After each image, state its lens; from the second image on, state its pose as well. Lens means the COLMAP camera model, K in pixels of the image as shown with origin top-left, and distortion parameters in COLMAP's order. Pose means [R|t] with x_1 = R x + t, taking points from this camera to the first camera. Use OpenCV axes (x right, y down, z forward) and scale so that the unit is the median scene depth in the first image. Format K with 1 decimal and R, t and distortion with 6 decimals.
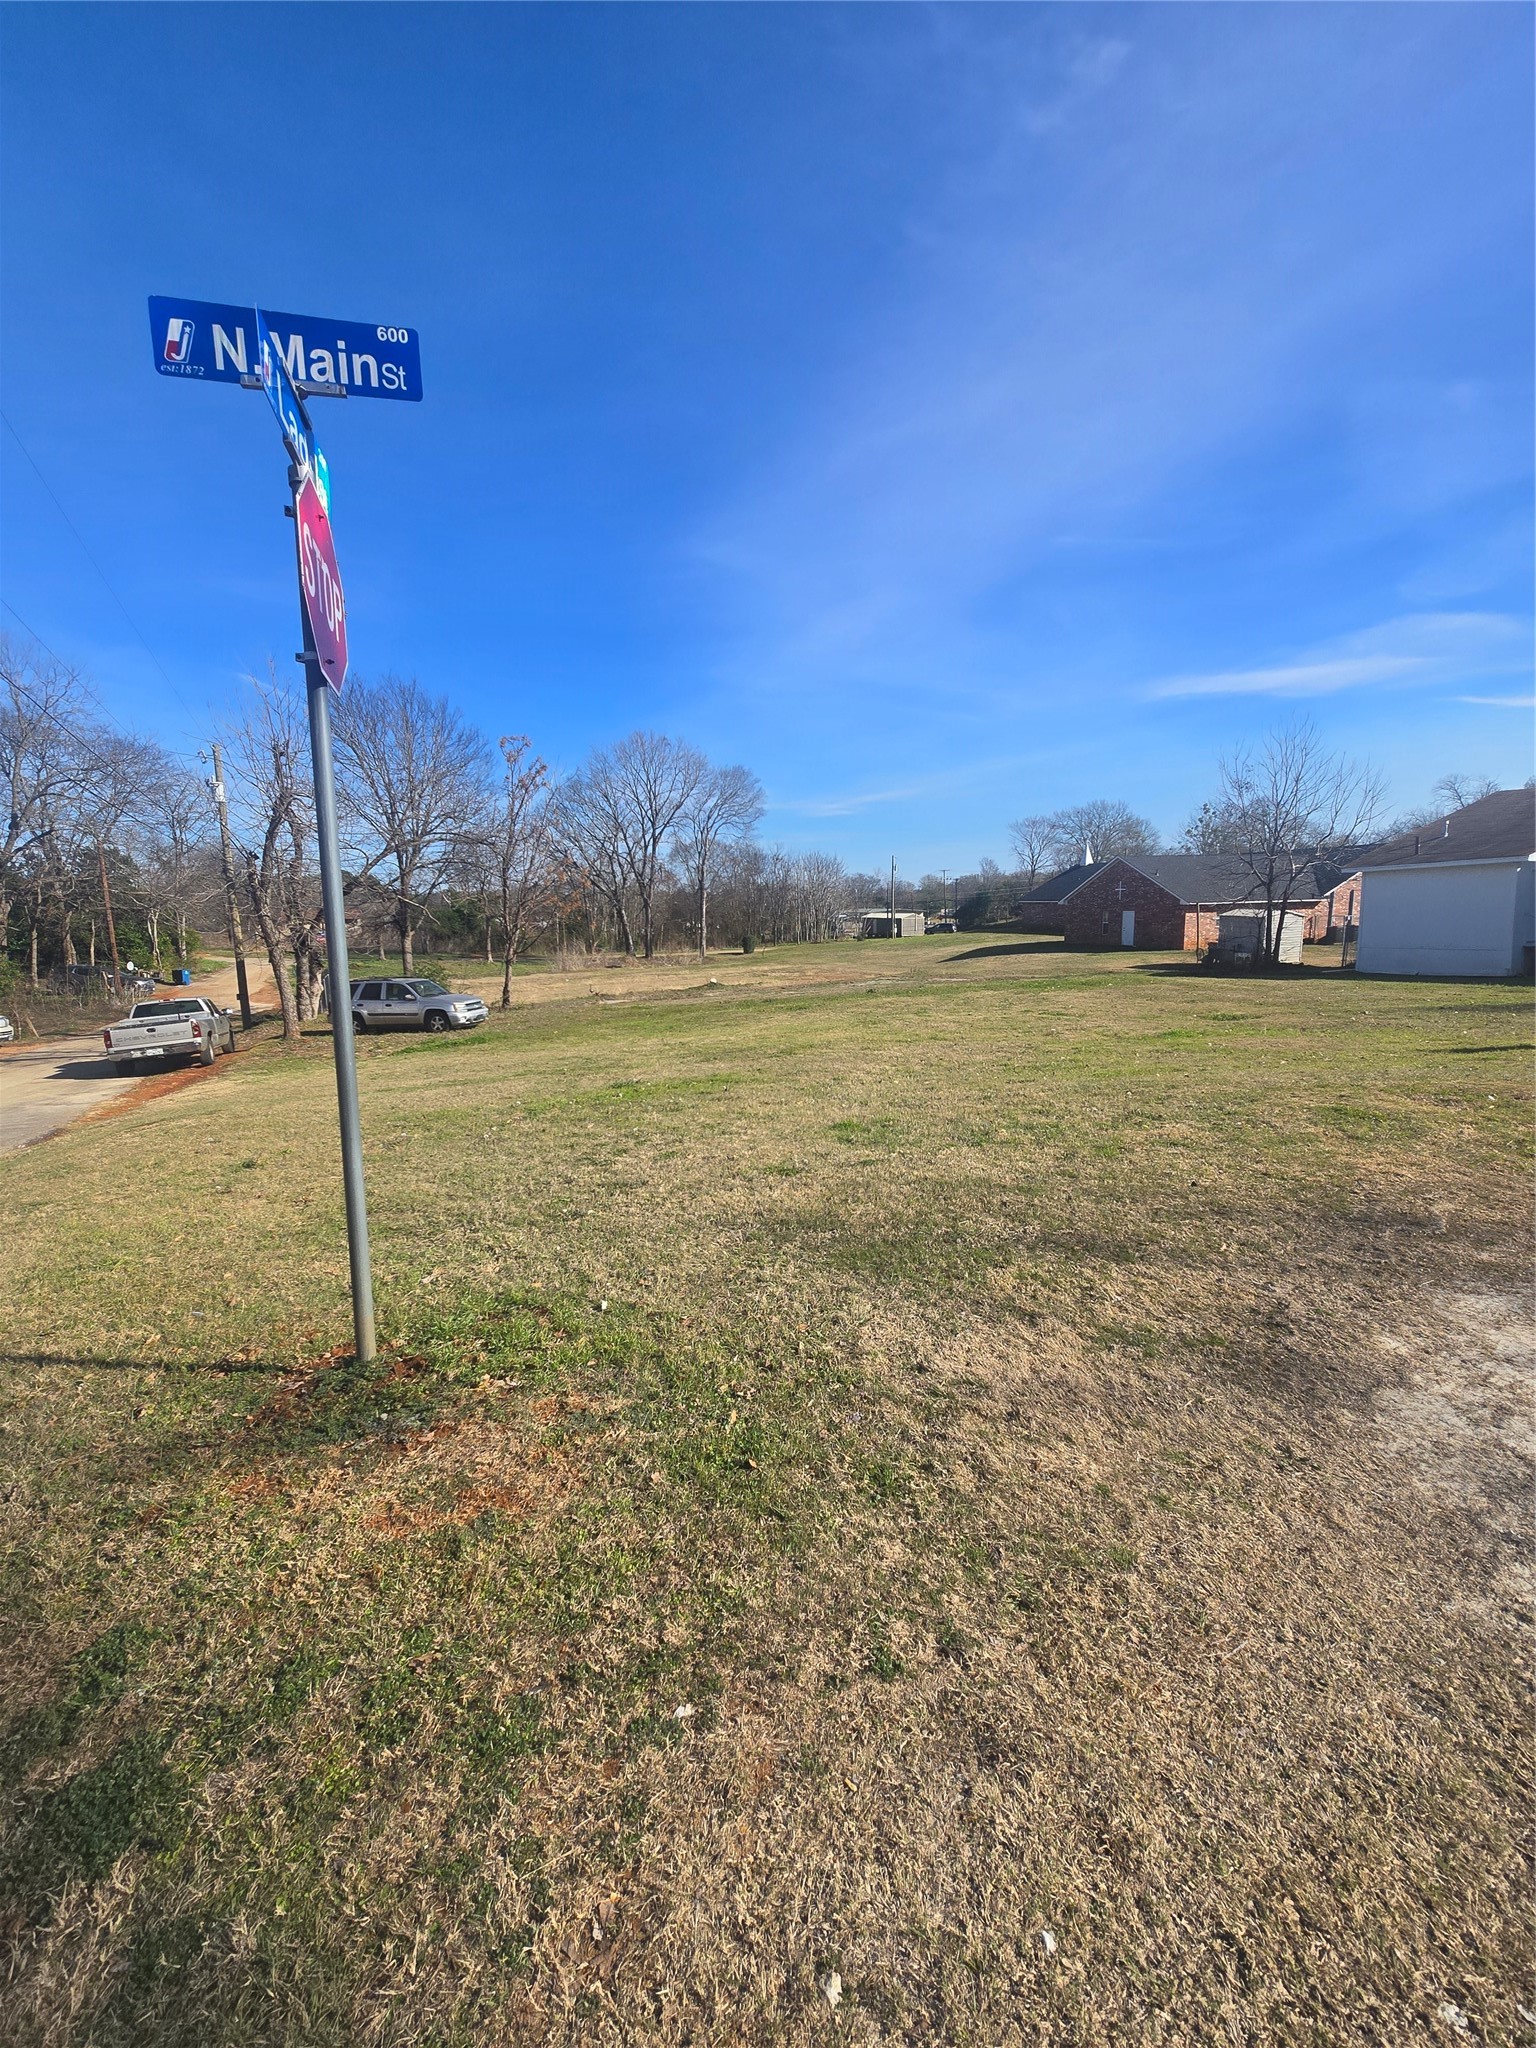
lens RADIAL K [[837.6, 0, 775.1], [0, 837.6, 1014.8], [0, 0, 1]] dist [-0.000675, -0.000153]
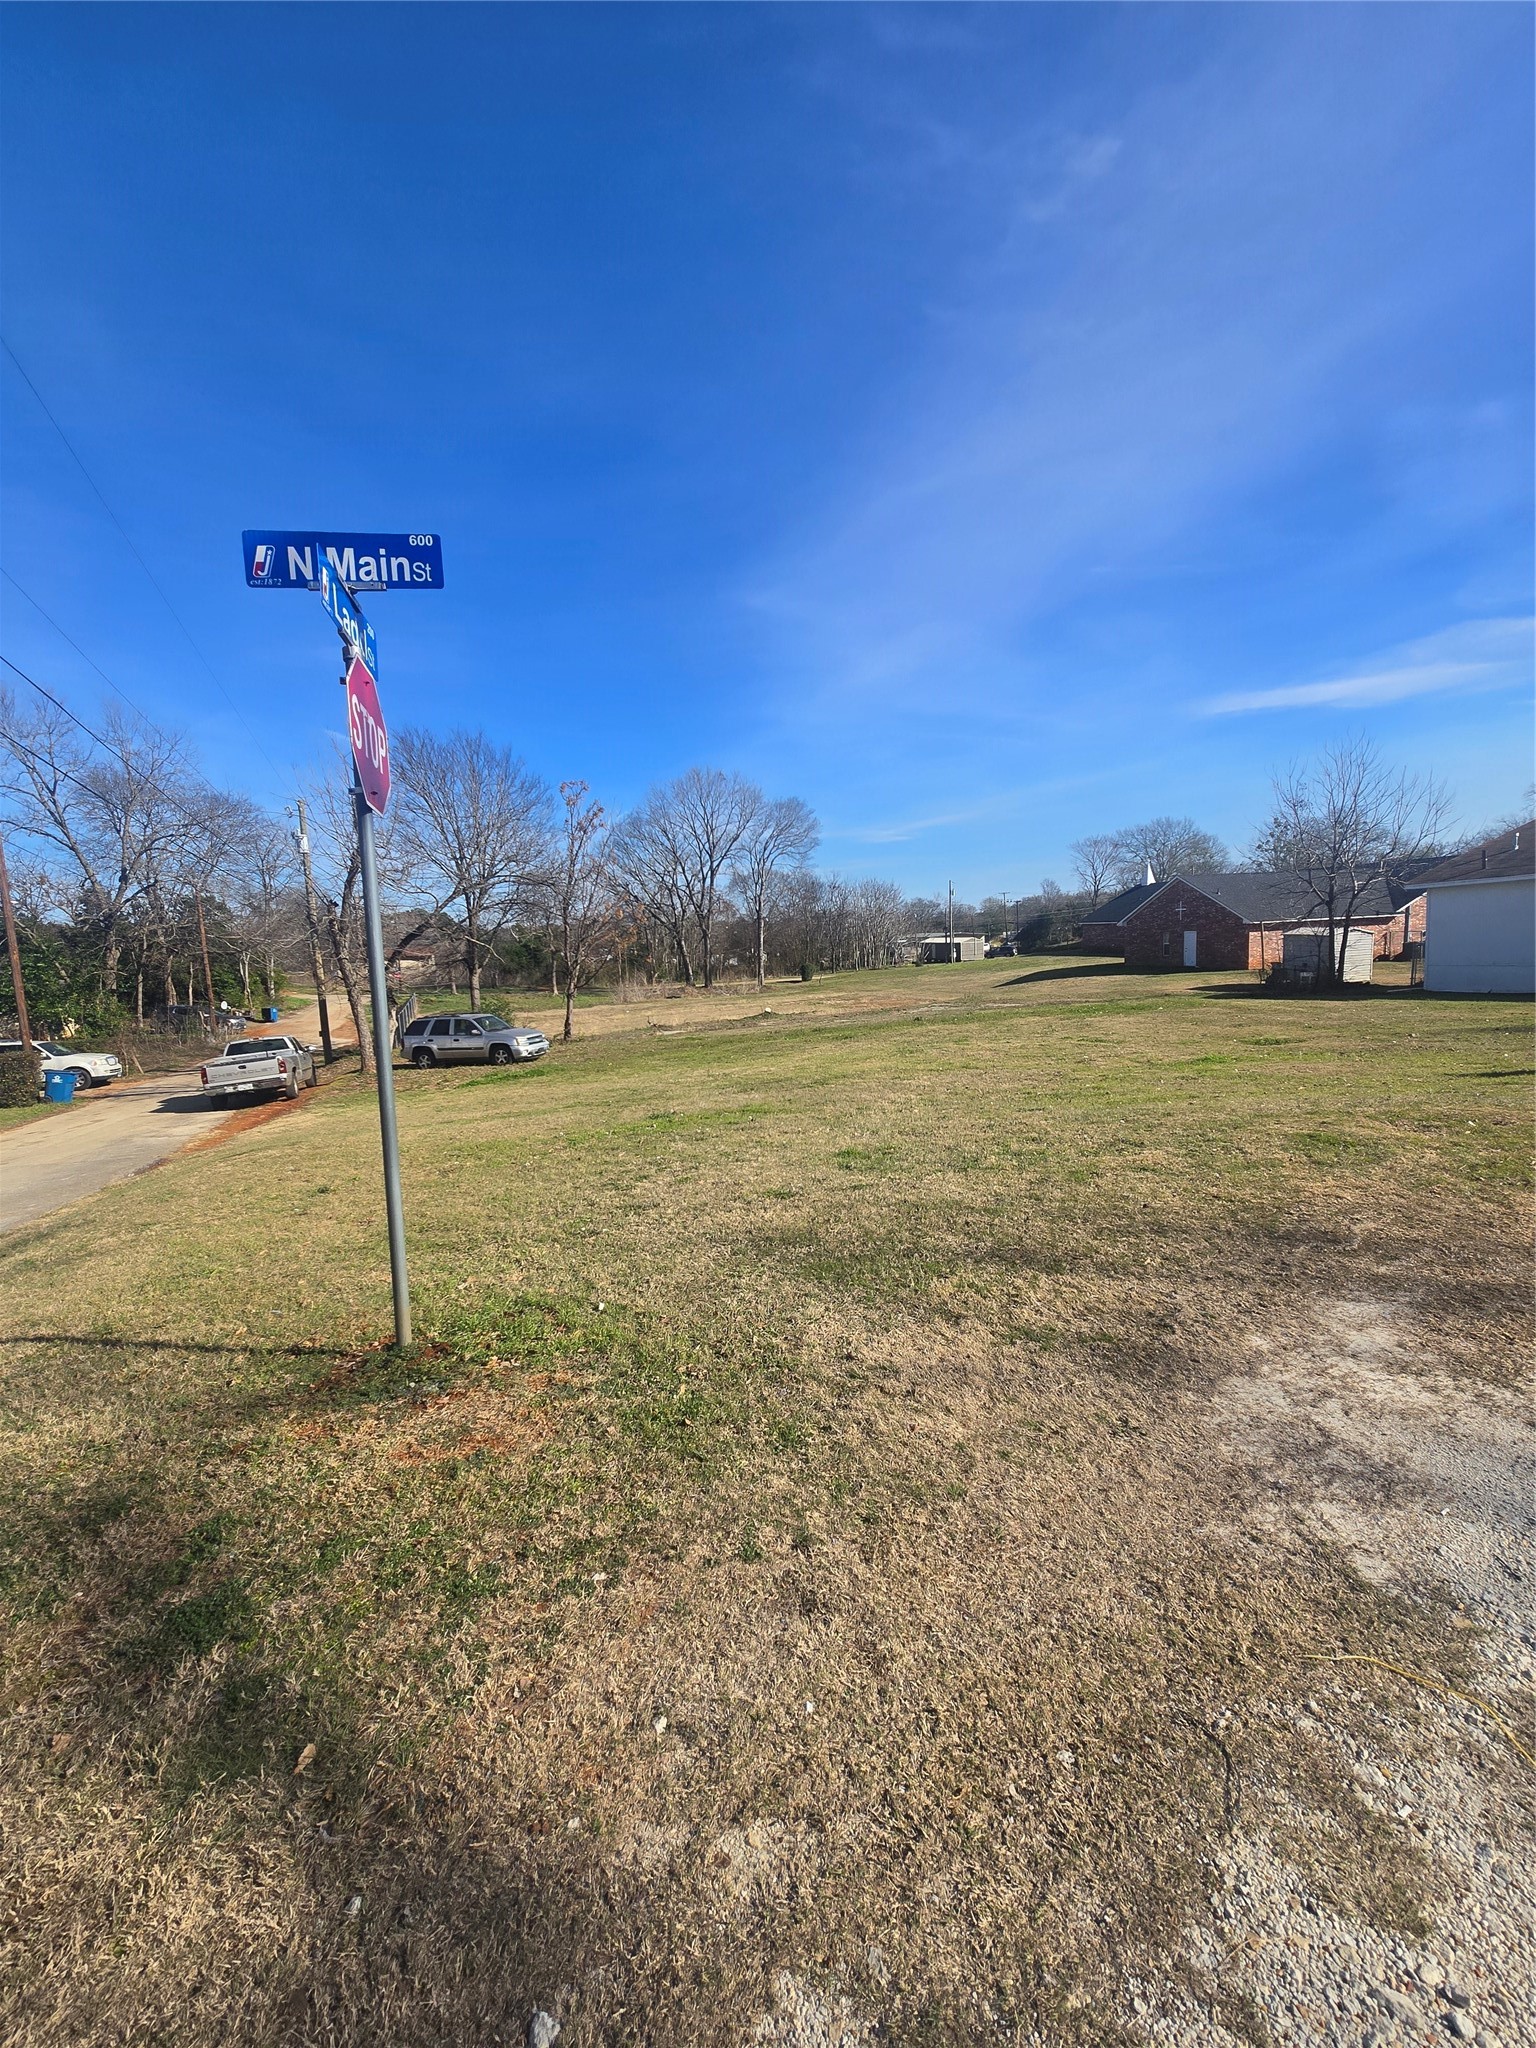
lens RADIAL K [[837.6, 0, 774.5], [0, 837.6, 1016.1], [0, 0, 1]] dist [-0.000675, -0.000153]
pose [[0.997080, -0.017001, -0.074444, 0.032274], [0.014749, 0.999420, -0.030702, -0.006048], [0.074923, 0.029514, 0.996752, -0.042544]]
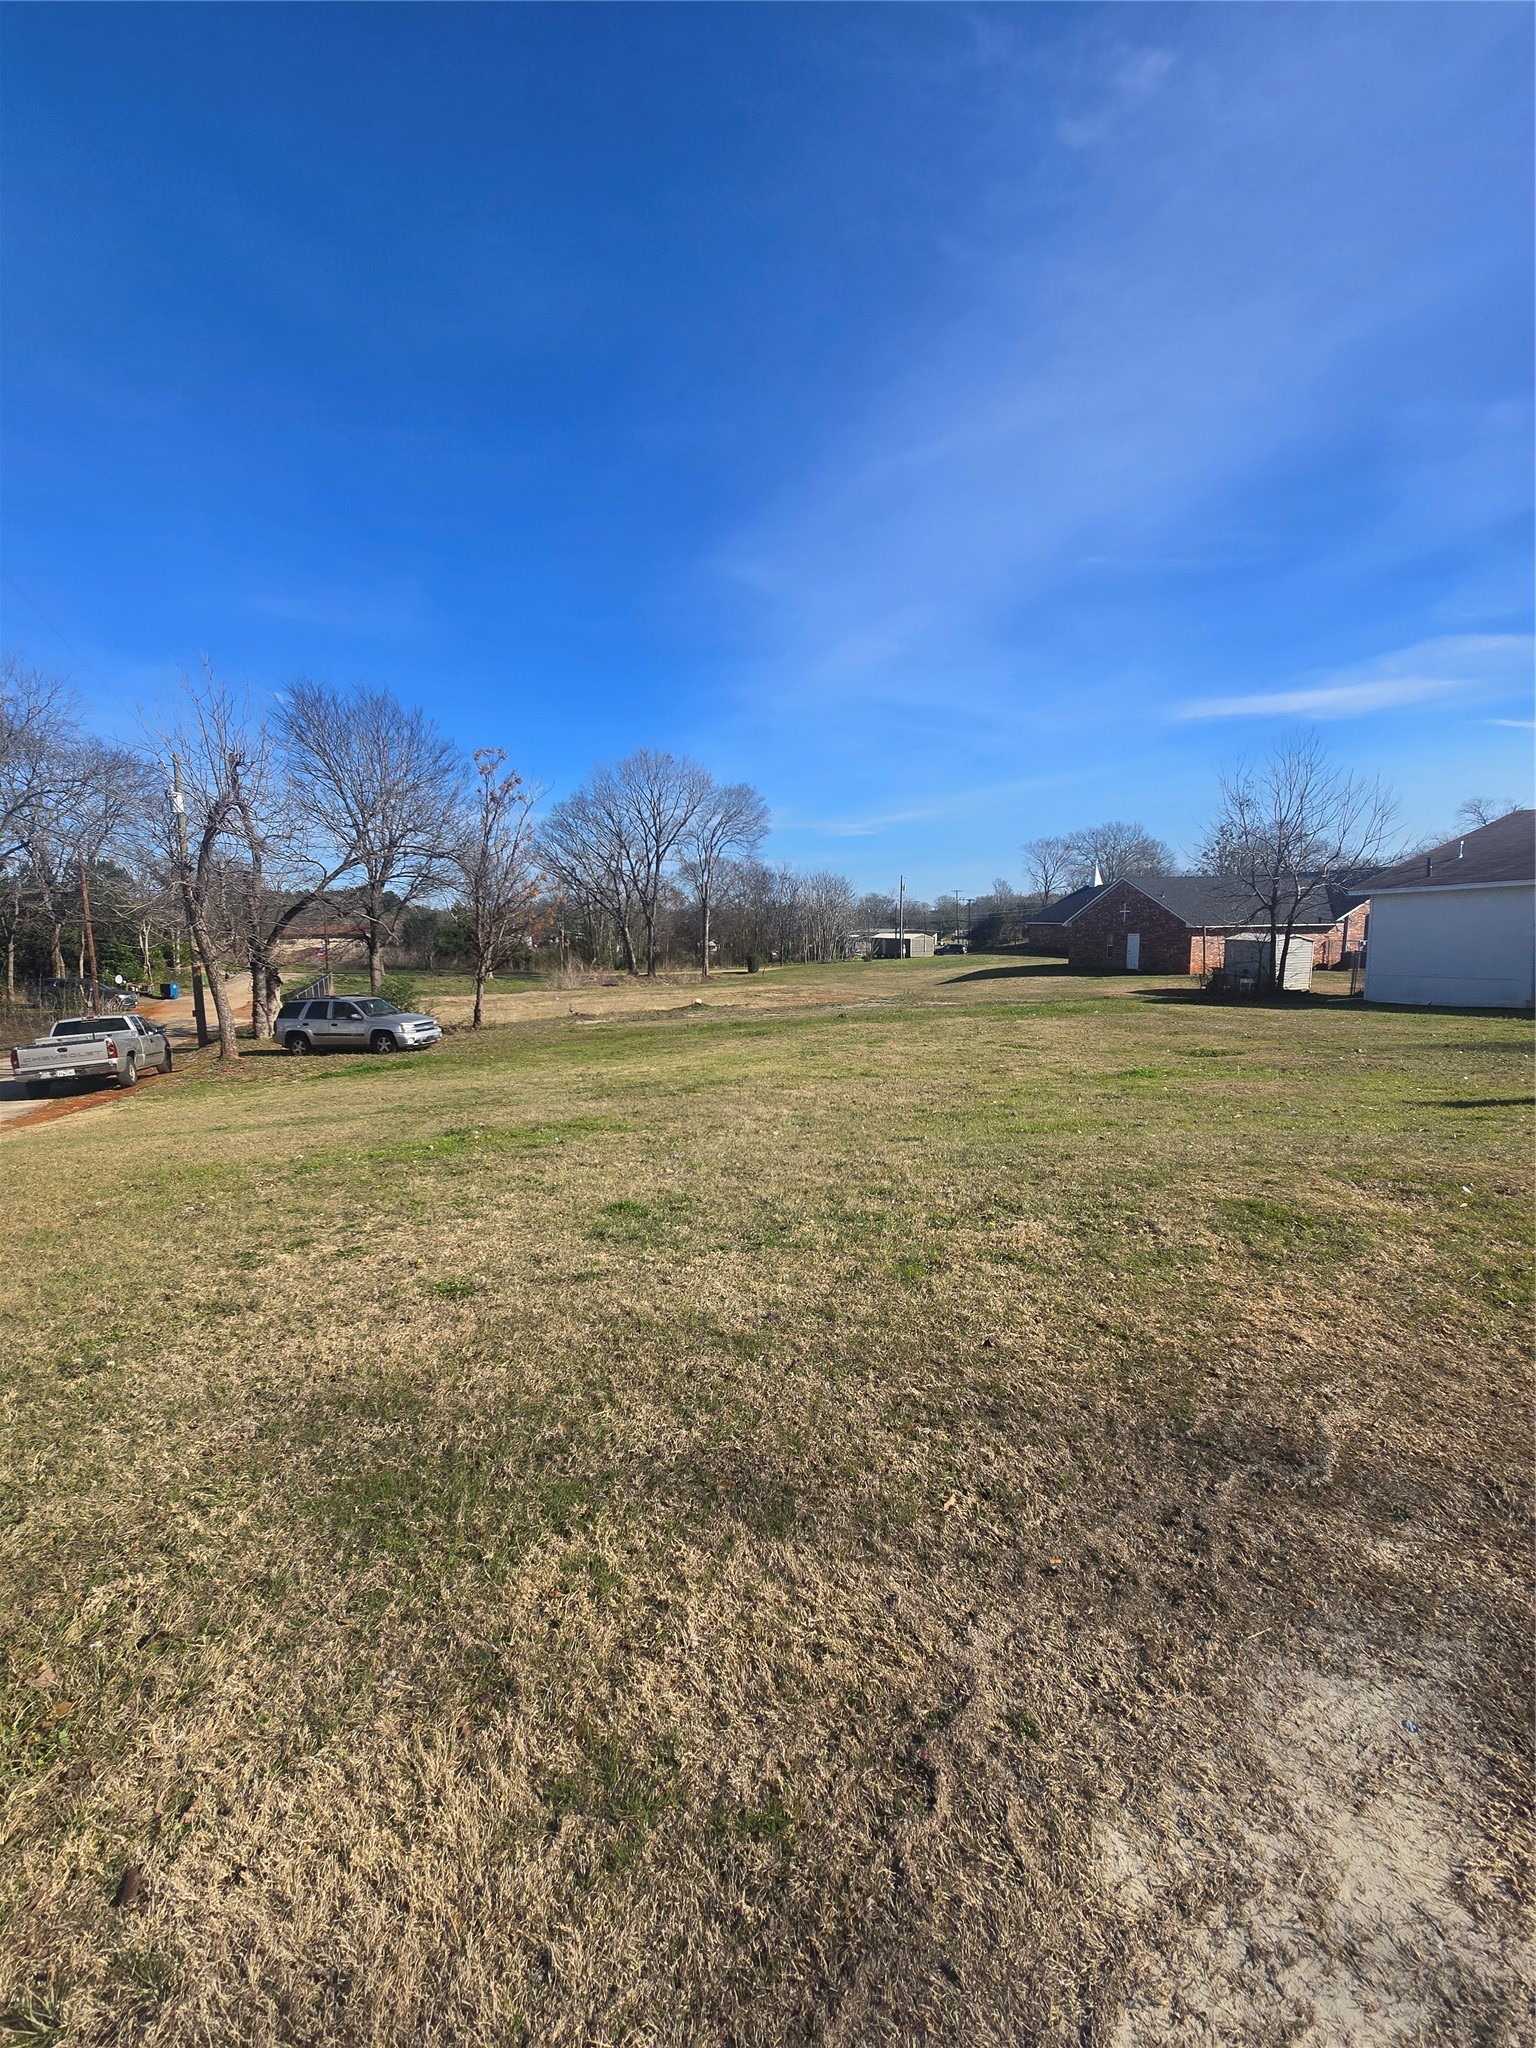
lens RADIAL K [[837.6, 0, 774.1], [0, 837.6, 1018.3], [0, 0, 1]] dist [-0.000675, -0.000153]
pose [[0.999726, 0.011702, -0.020282, 0.107113], [-0.012072, 0.999761, -0.018211, -0.013862], [0.020064, 0.018451, 0.999628, 0.101408]]
